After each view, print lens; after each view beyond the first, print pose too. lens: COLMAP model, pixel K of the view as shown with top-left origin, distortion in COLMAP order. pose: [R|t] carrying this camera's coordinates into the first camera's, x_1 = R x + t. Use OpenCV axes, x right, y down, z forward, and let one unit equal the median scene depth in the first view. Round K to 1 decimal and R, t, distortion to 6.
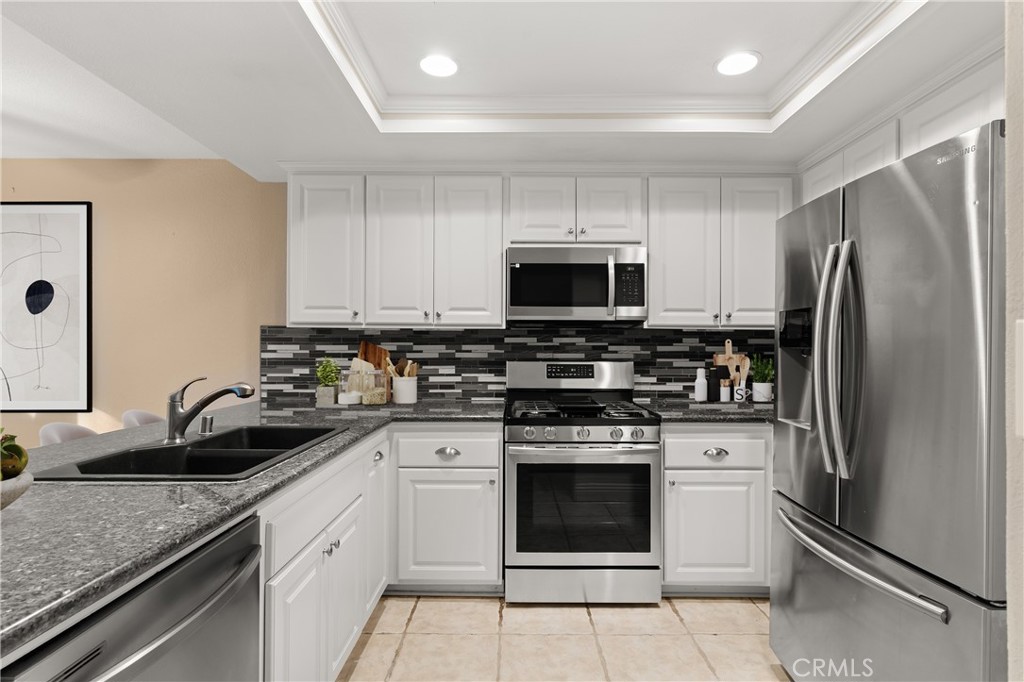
lens RADIAL K [[499.5, 0, 512.0], [0, 499.5, 341.0], [0, 0, 1]] dist [-0.011047, 0.000025]
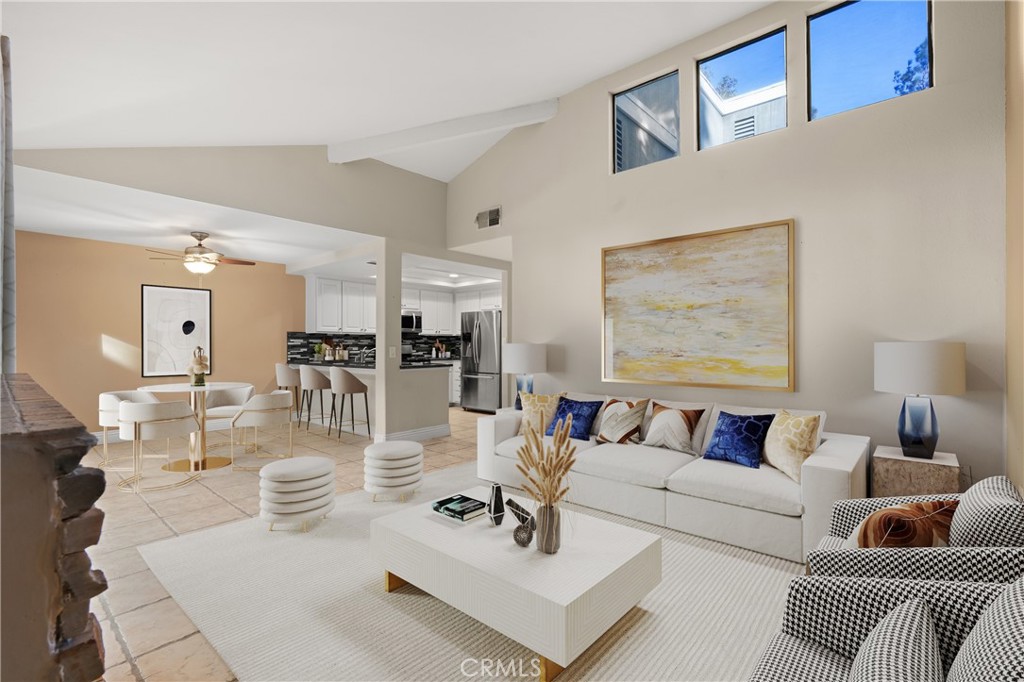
lens RADIAL K [[453.5, 0, 512.0], [0, 453.5, 341.0], [0, 0, 1]] dist [-0.020740, 0.000079]
pose [[0.652950, 0.002112, 0.757398, -1.488639], [-0.007739, 0.999963, 0.003884, -0.001615], [-0.757362, -0.008398, 0.652941, -1.335817]]
